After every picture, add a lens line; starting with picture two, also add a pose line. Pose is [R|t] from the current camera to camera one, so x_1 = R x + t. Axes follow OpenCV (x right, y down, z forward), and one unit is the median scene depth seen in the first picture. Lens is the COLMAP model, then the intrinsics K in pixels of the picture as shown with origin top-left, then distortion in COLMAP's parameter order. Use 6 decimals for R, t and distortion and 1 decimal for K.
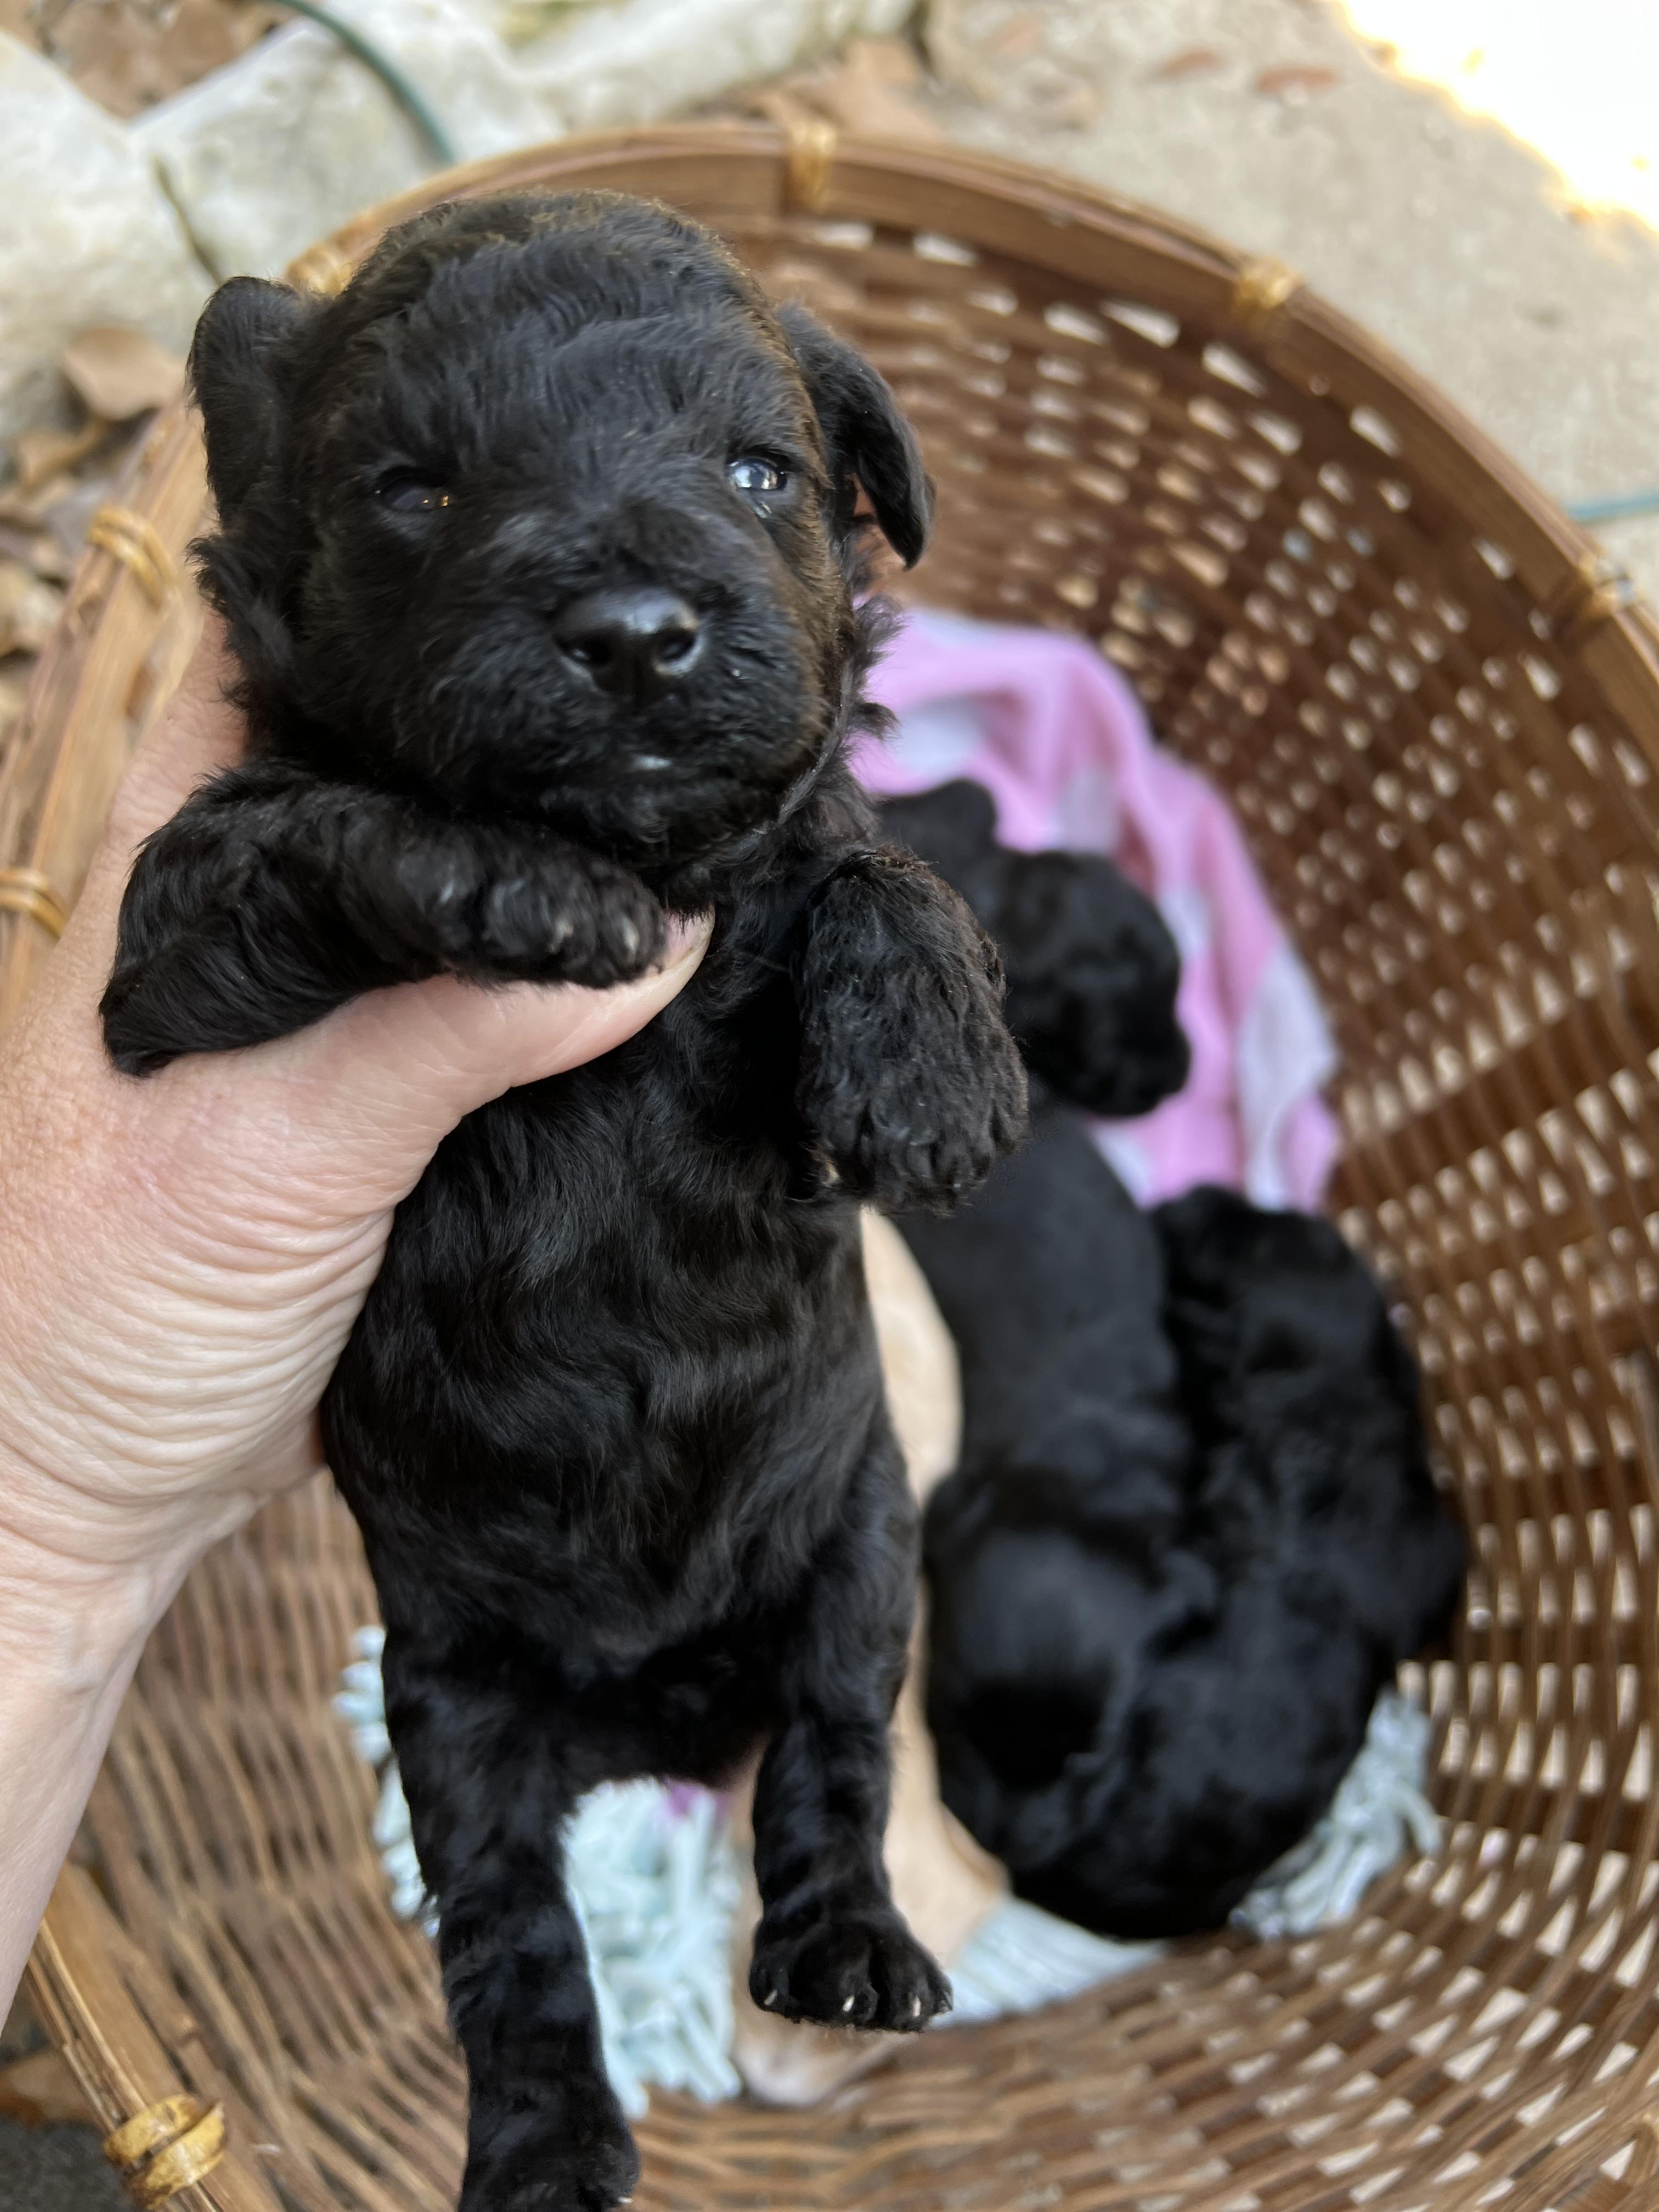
lens RADIAL K [[1691.3, 0, 832.8], [0, 1691.3, 1065.8], [0, 0, 1]] dist [0.003304, -0.035697]
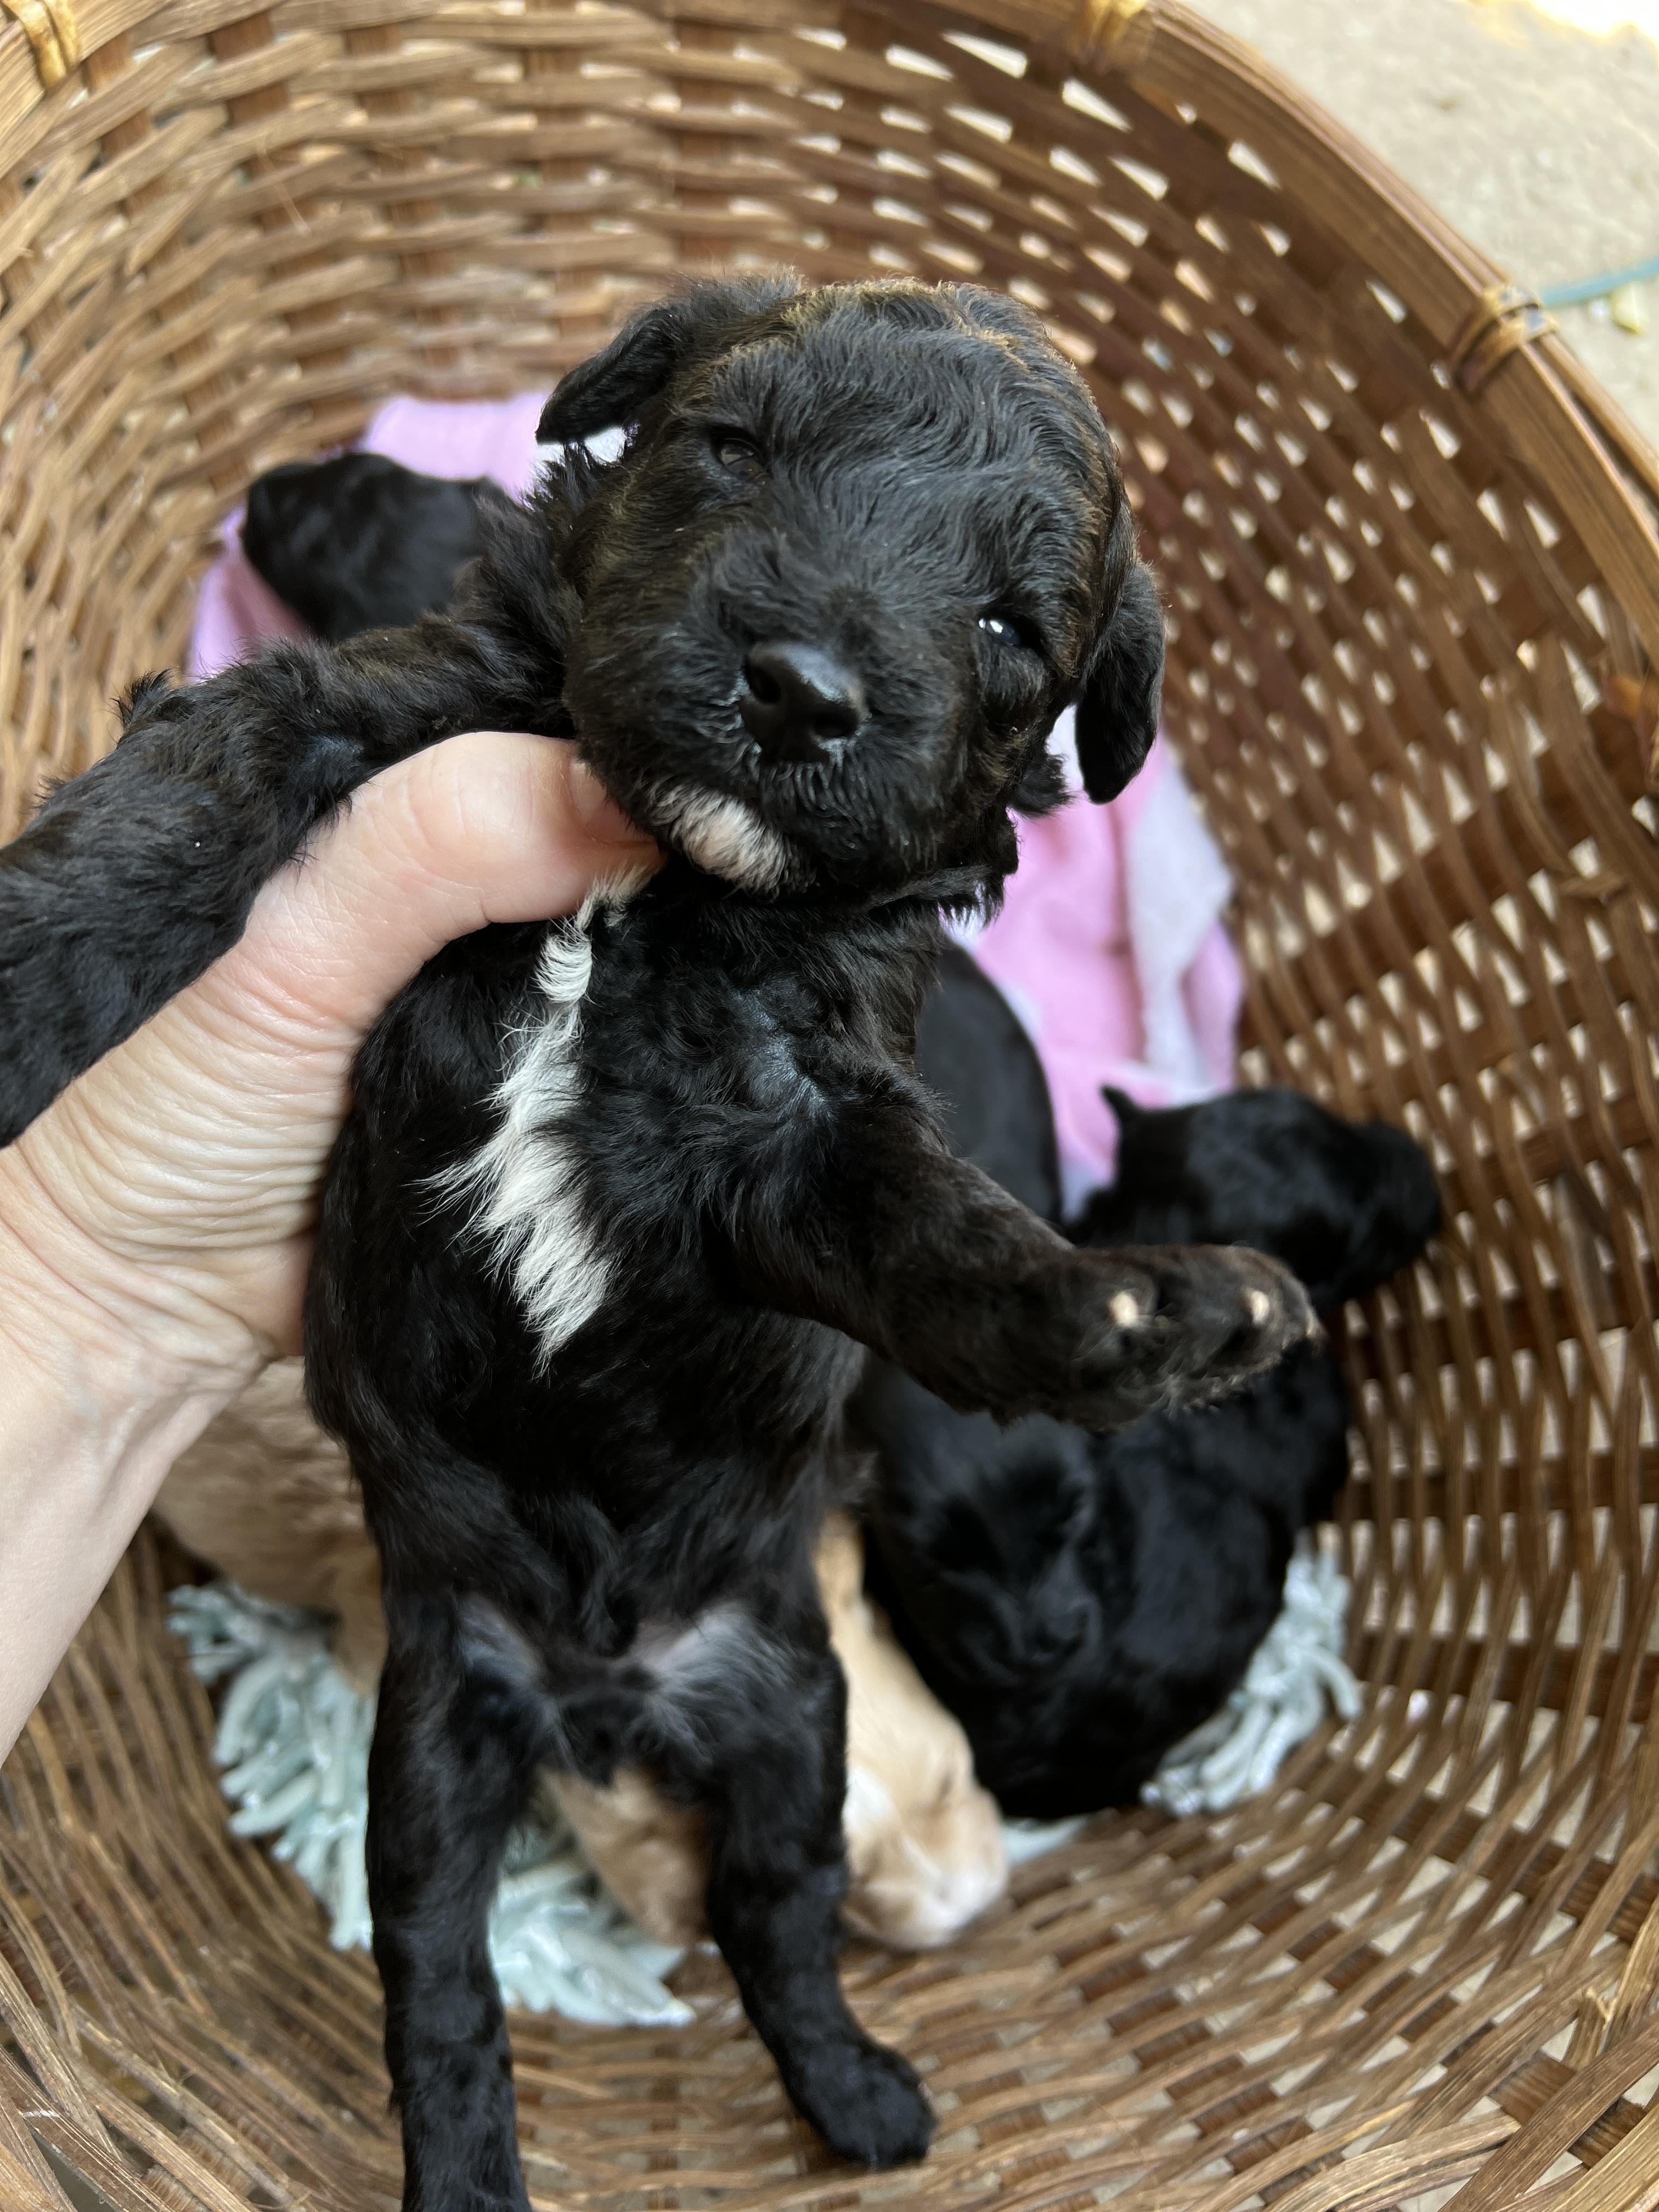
lens RADIAL K [[1661.2, 0, 829.5], [0, 1661.2, 1106.0], [0, 0, 1]] dist [-0.008562, -0.005487]
pose [[0.998584, -0.044540, 0.029076, 0.053020], [0.042647, 0.997117, 0.062757, 0.057704], [-0.031787, -0.061428, 0.997605, 0.111410]]
